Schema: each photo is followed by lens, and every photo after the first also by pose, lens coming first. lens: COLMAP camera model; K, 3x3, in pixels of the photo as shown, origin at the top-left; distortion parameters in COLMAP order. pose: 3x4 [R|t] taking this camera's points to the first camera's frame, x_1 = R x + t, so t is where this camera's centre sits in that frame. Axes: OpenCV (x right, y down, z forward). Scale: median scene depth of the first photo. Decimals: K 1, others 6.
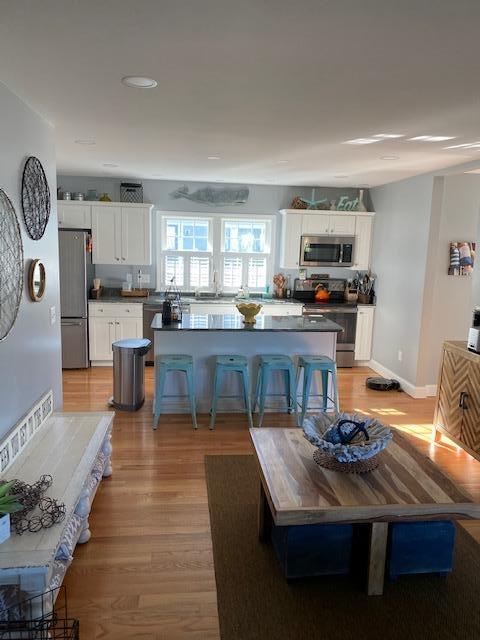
lens RADIAL K [[490.1, 0, 229.4], [0, 490.1, 320.2], [0, 0, 1]] dist [0.043420, -0.028116]
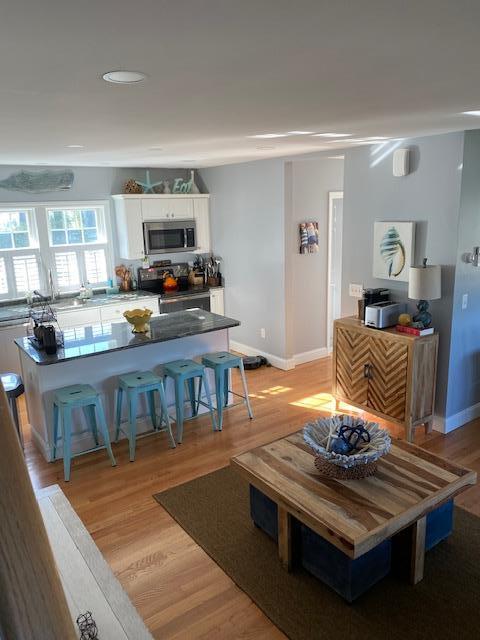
lens RADIAL K [[490.1, 0, 236.5], [0, 490.1, 319.1], [0, 0, 1]] dist [0.043420, -0.028116]
pose [[0.866417, -0.167287, 0.470463, -0.170139], [0.134537, 0.985574, 0.102682, -0.064154], [-0.480854, -0.025671, 0.876425, 0.095376]]
